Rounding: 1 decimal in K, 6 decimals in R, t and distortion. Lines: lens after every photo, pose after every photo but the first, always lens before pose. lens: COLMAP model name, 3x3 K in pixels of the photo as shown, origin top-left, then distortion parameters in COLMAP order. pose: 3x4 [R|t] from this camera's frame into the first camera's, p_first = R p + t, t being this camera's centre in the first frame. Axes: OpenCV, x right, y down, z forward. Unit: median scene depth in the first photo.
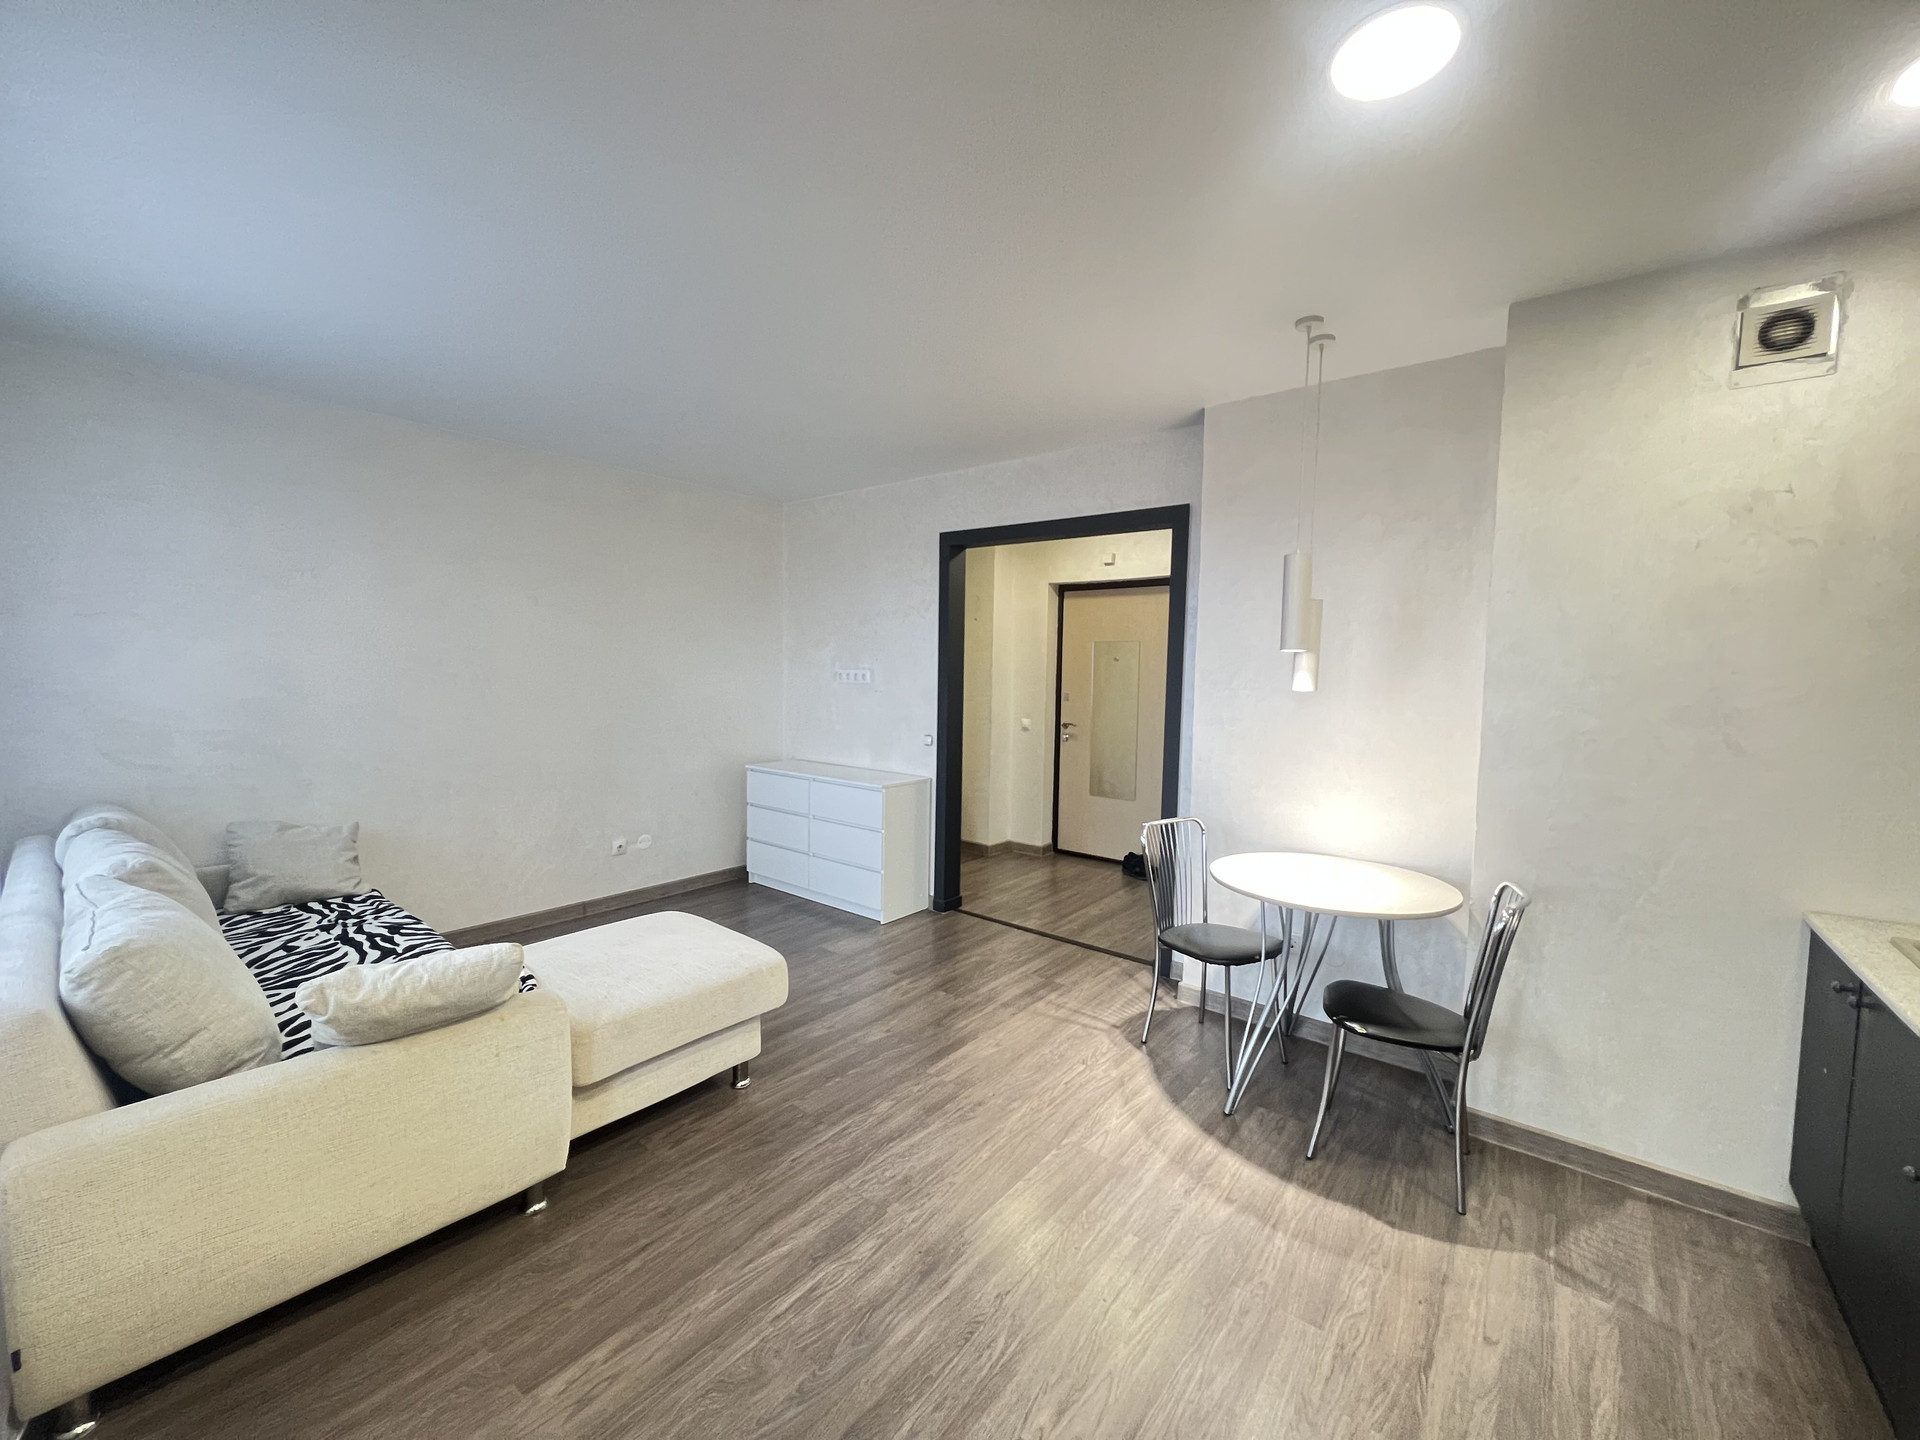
lens RADIAL K [[762.3, 0, 962.4], [0, 762.3, 718.0], [0, 0, 1]] dist [-0.000298, 0.000407]
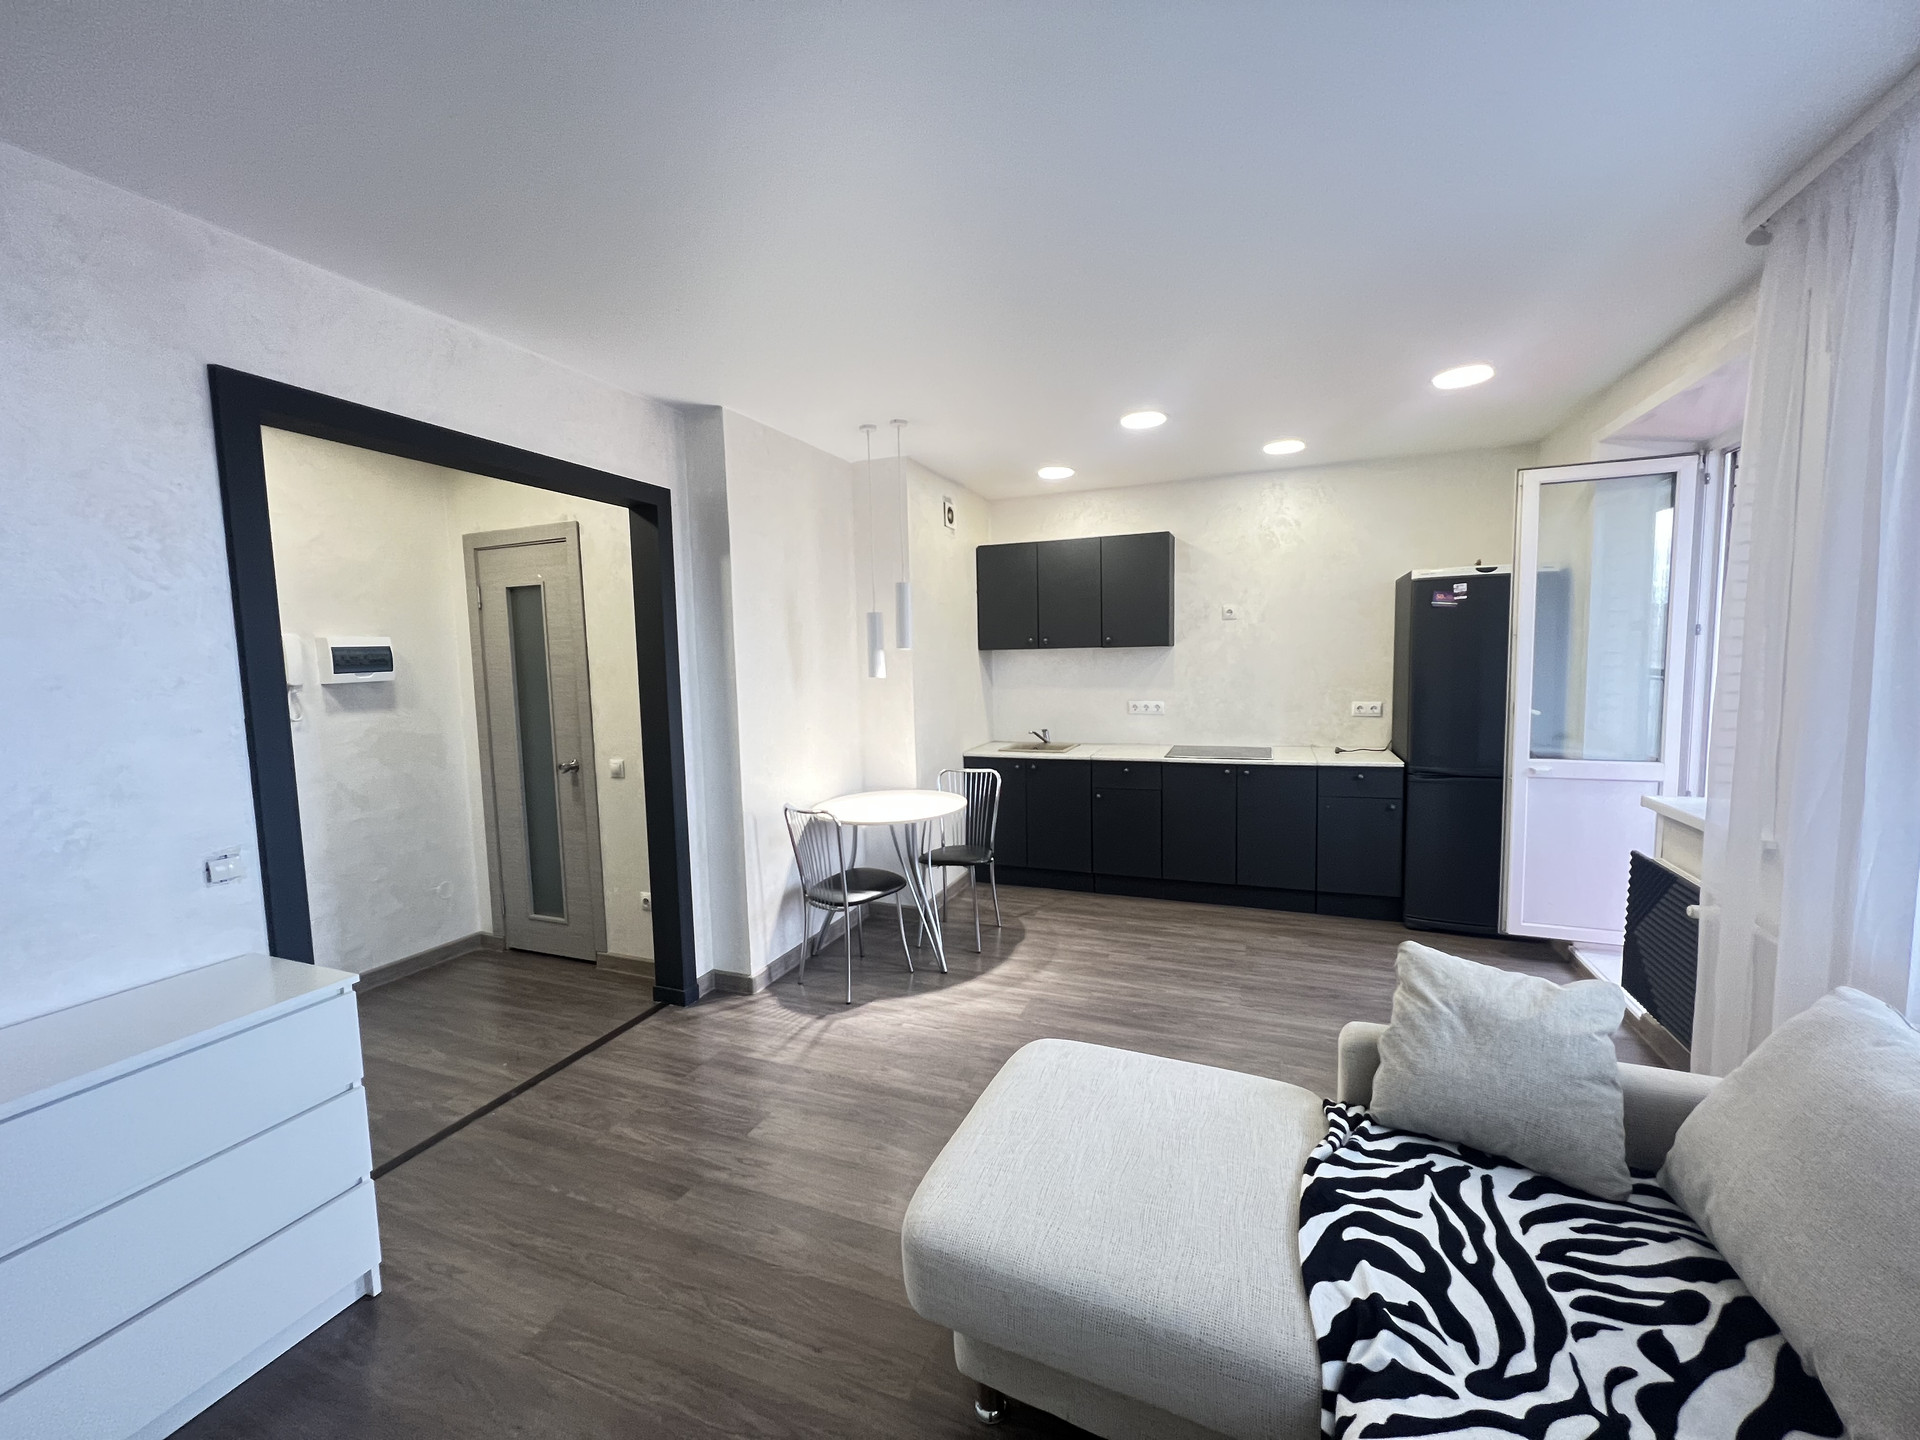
lens RADIAL K [[762.3, 0, 962.4], [0, 762.3, 718.0], [0, 0, 1]] dist [-0.000298, 0.000407]
pose [[-0.291703, -0.093873, 0.951891, -0.986260], [0.082015, 0.989053, 0.122671, -0.125502], [-0.952986, 0.113853, -0.280811, 1.328491]]
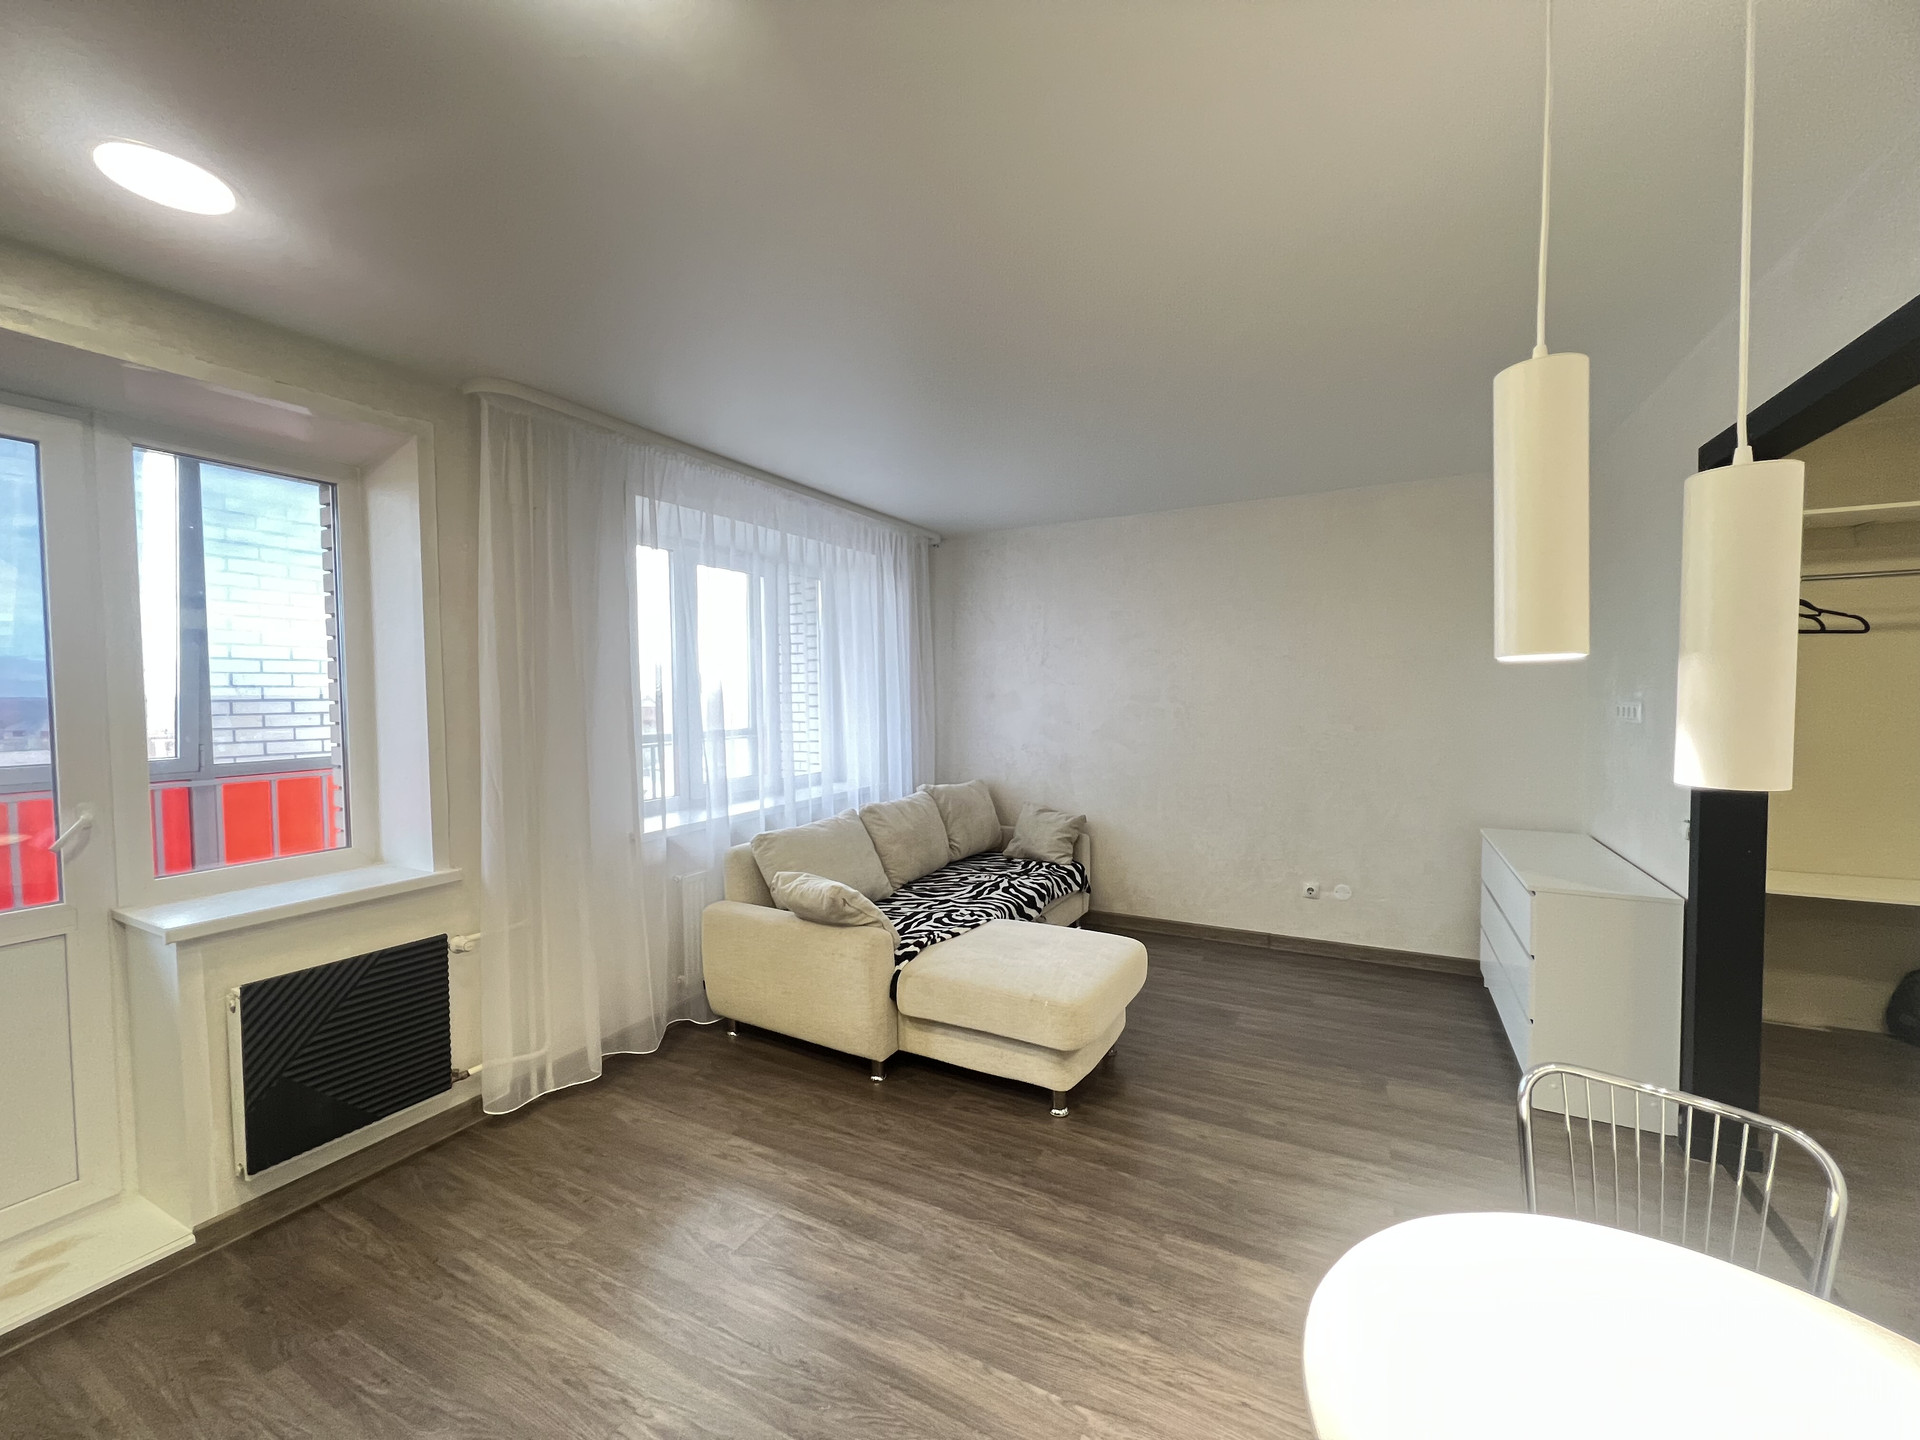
lens RADIAL K [[762.3, 0, 962.4], [0, 762.3, 718.0], [0, 0, 1]] dist [-0.000298, 0.000407]
pose [[0.182245, 0.016332, -0.983118, 0.727081], [-0.052023, 0.998622, 0.006946, -0.052786], [0.981876, 0.049879, 0.182843, 0.700261]]
